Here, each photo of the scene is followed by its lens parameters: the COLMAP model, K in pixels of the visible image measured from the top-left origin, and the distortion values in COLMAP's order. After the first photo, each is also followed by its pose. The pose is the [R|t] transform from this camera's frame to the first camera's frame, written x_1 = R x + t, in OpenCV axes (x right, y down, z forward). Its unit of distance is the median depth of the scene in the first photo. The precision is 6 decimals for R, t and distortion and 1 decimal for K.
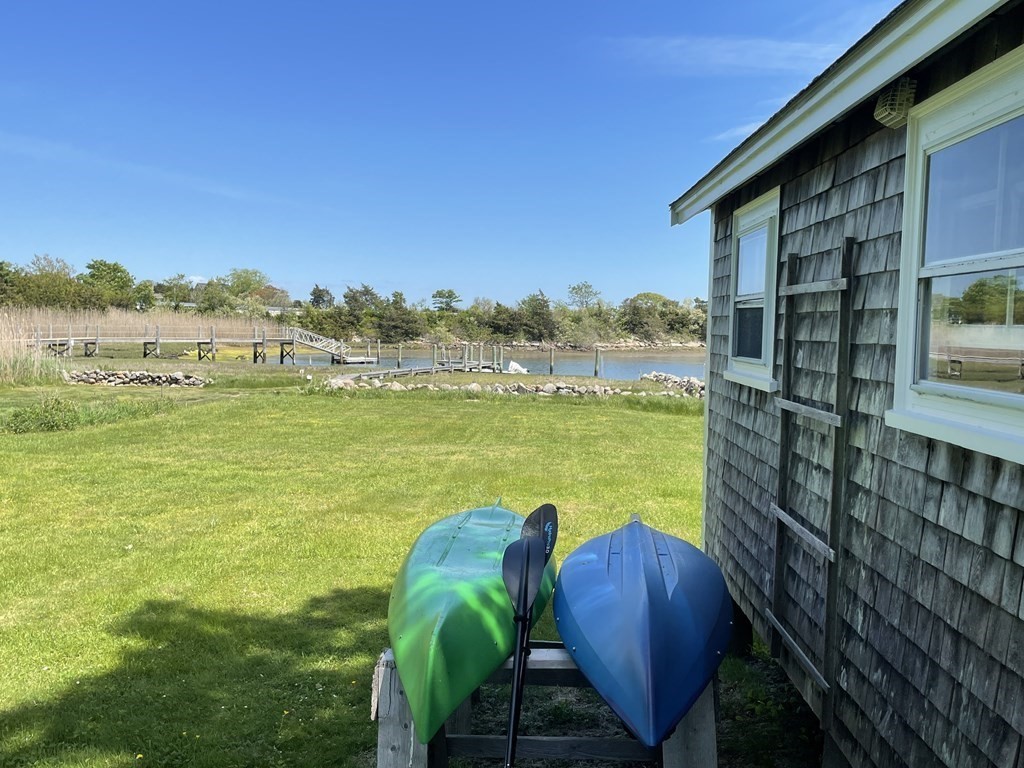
lens RADIAL K [[899.4, 0, 511.2], [0, 899.4, 384.7], [0, 0, 1]] dist [0.099436, 0.001172]
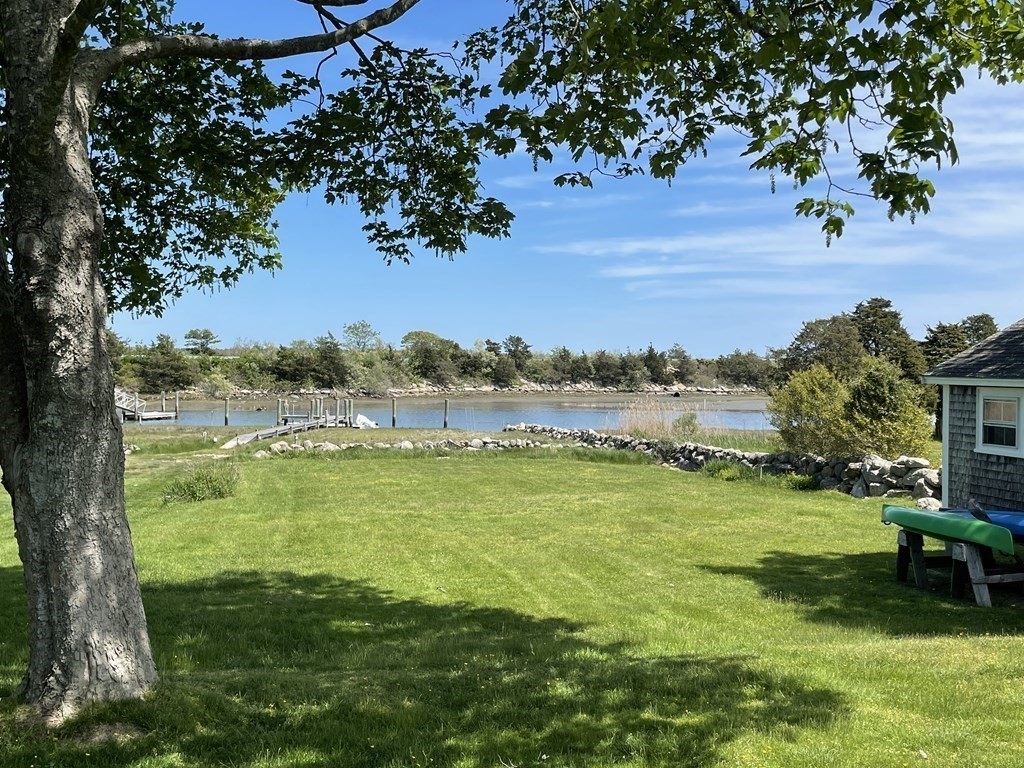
lens RADIAL K [[1046.6, 0, 513.4], [0, 1046.6, 381.4], [0, 0, 1]] dist [0.109111, 0.000000]
pose [[0.959926, -0.014457, 0.279882, -0.088100], [0.027290, 0.998744, -0.042009, -0.005417], [-0.278923, 0.047964, 0.959115, -0.073091]]
